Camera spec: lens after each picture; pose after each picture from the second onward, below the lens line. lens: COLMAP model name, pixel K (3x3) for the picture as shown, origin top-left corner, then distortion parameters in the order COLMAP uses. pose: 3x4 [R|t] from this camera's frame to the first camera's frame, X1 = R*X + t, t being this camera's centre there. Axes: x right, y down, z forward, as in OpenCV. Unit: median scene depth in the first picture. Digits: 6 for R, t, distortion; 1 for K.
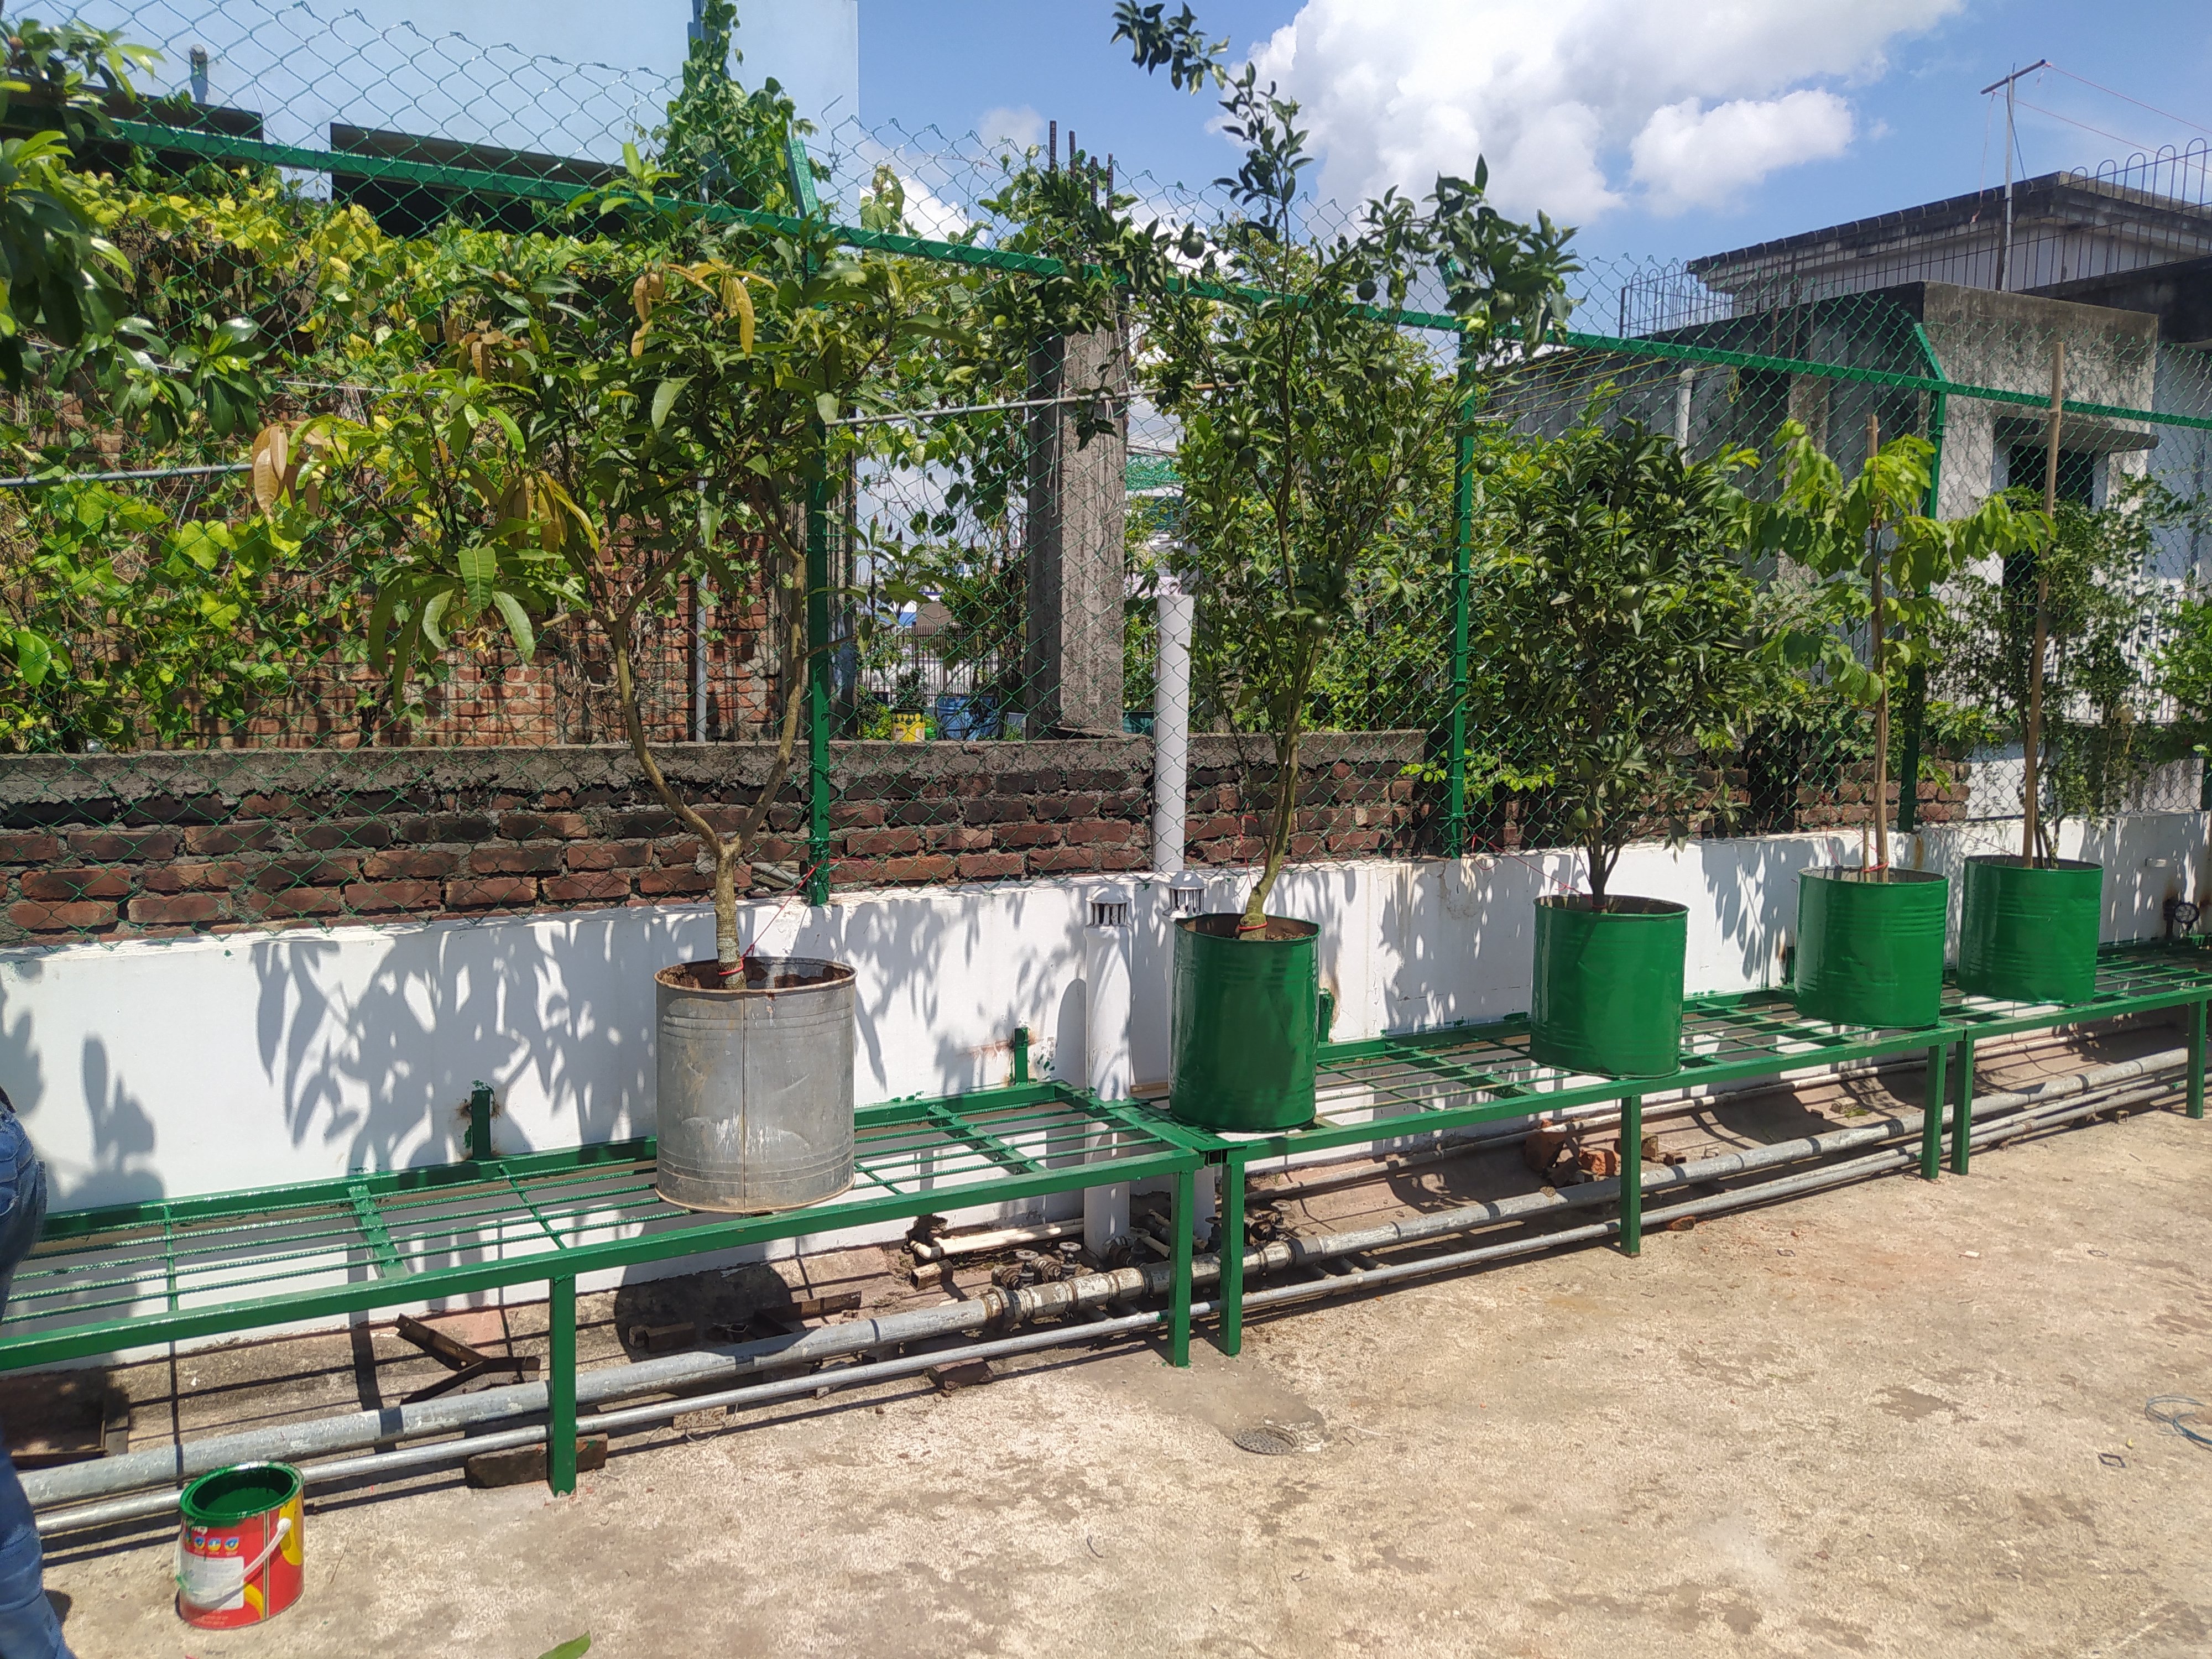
lens RADIAL K [[1733.6, 0, 1110.0], [0, 1733.6, 788.4], [0, 0, 1]] dist [0.106089, -0.194084]
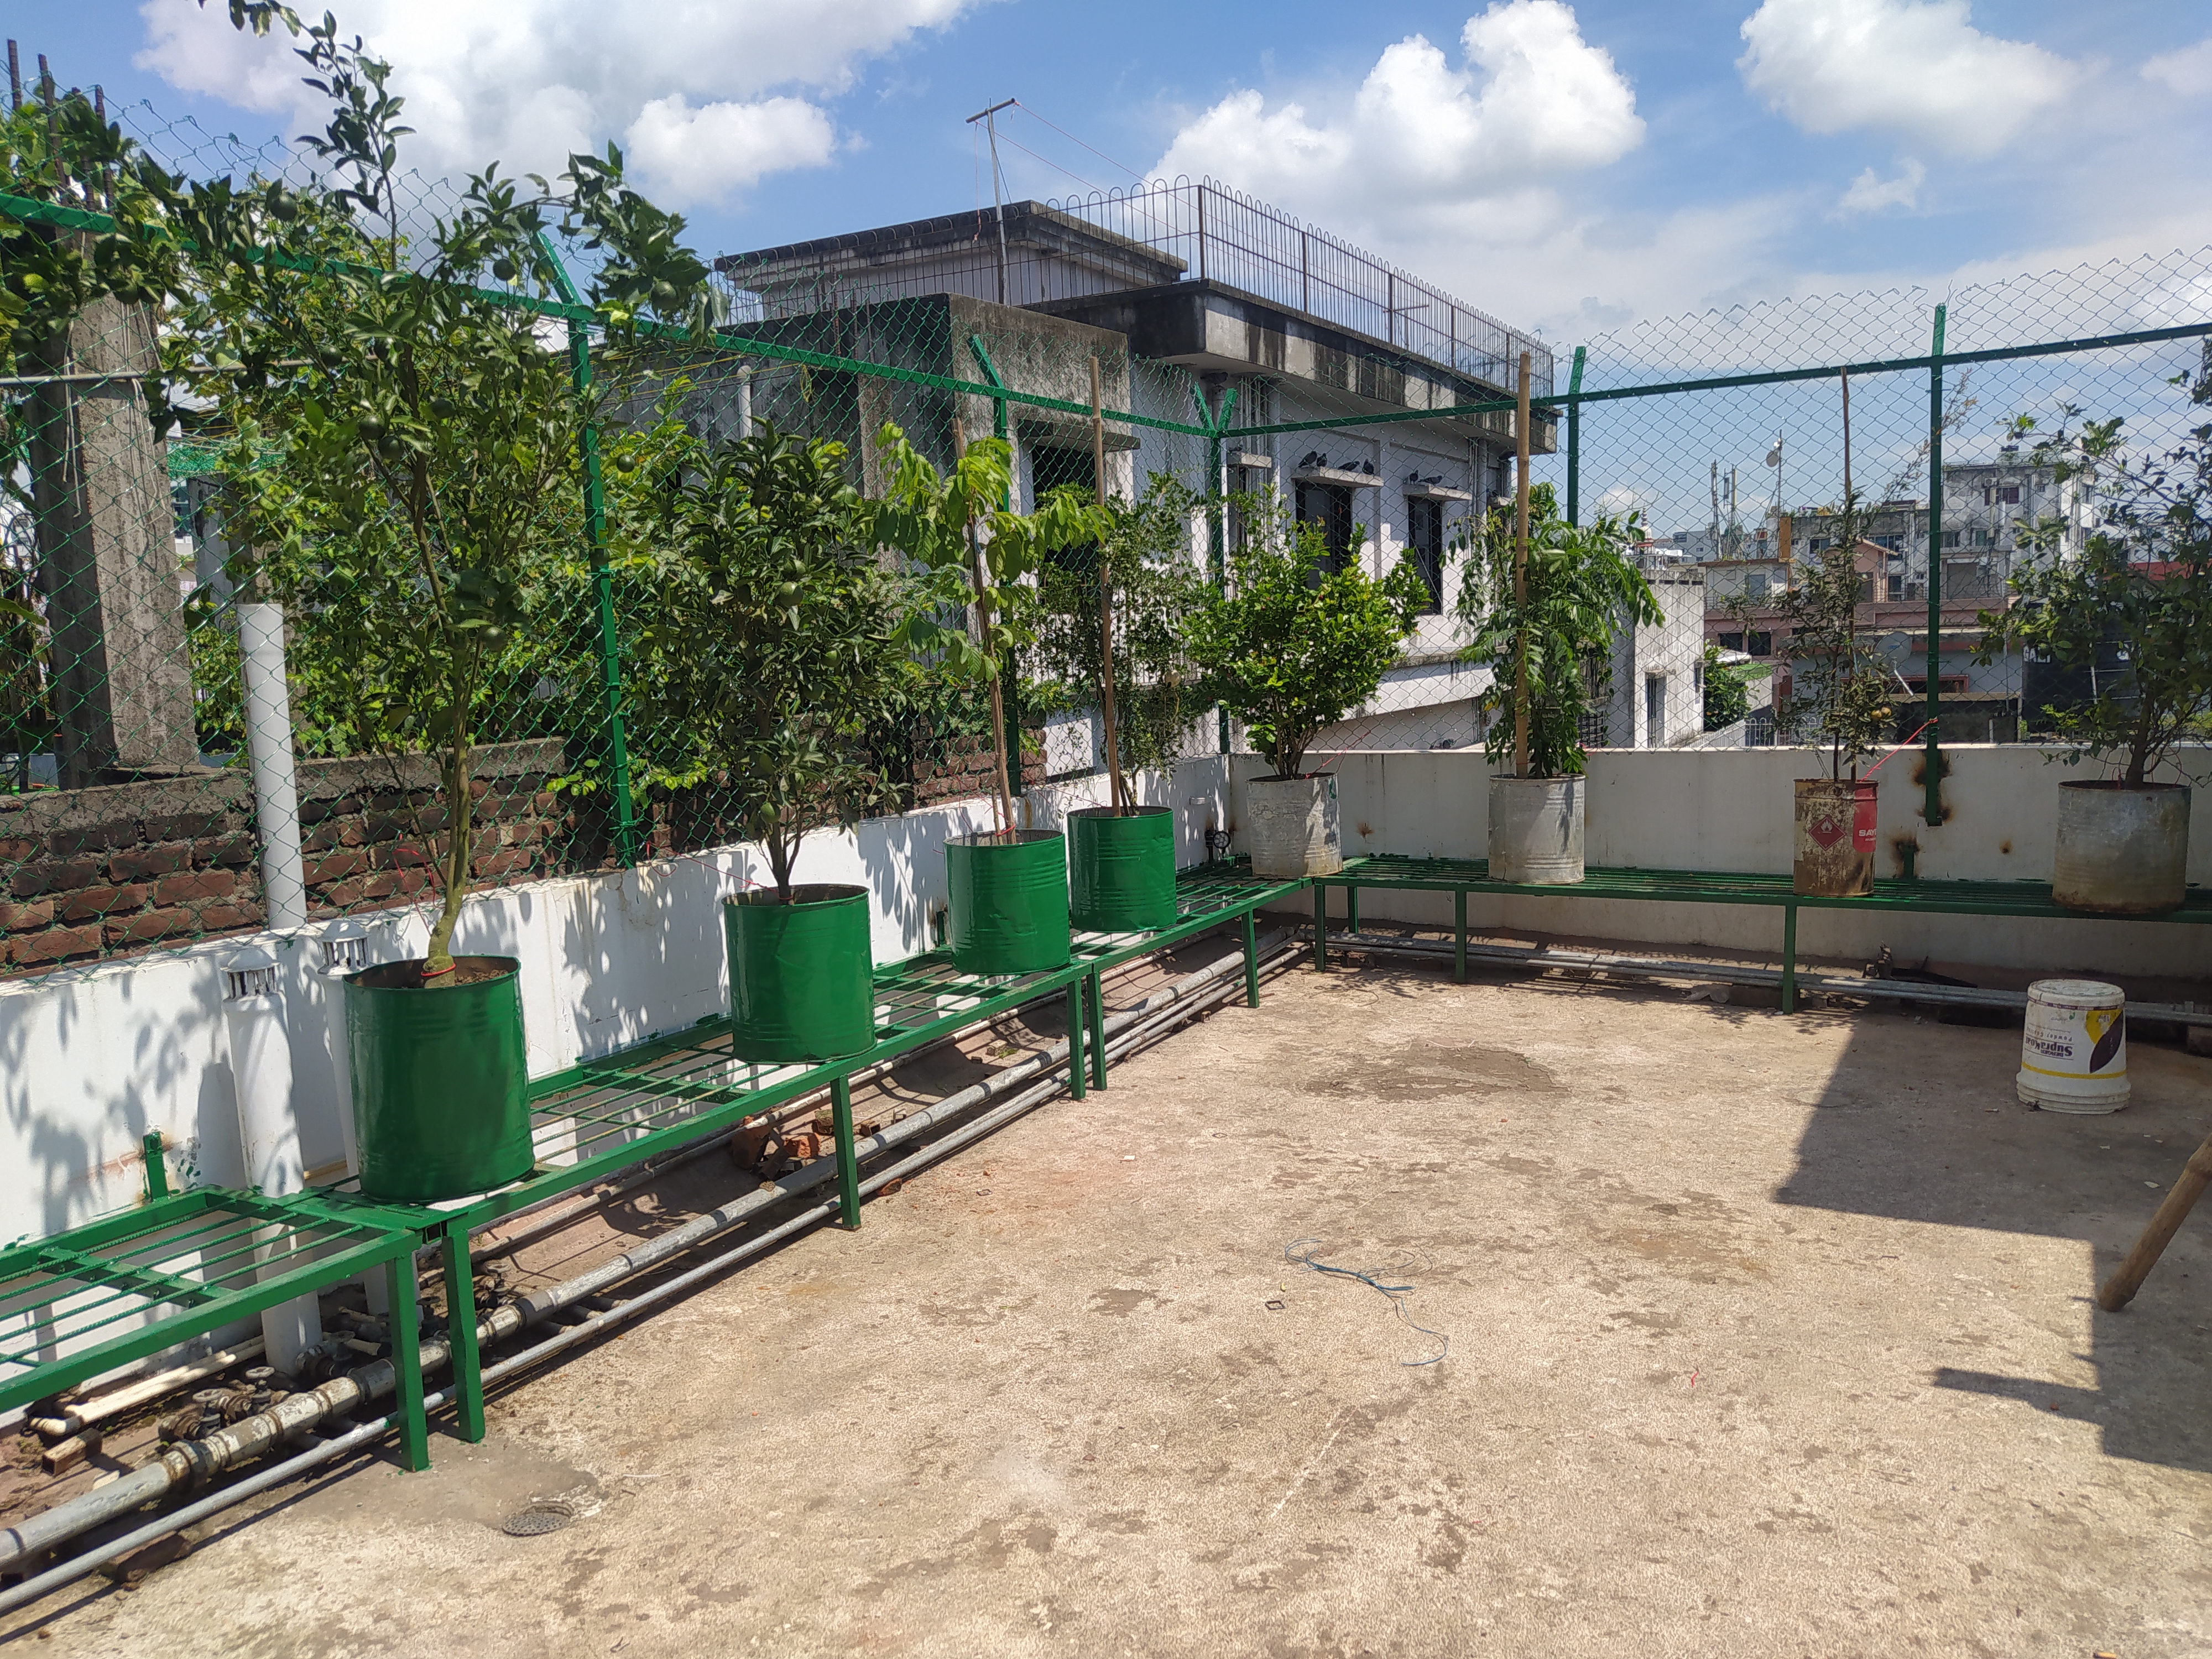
lens RADIAL K [[1733.6, 0, 1110.0], [0, 1733.6, 788.4], [0, 0, 1]] dist [0.106089, -0.194084]
pose [[0.841743, -0.094767, 0.531495, -0.096591], [0.090666, 0.995305, 0.033875, -0.013632], [-0.532210, 0.019674, 0.846384, 0.039303]]
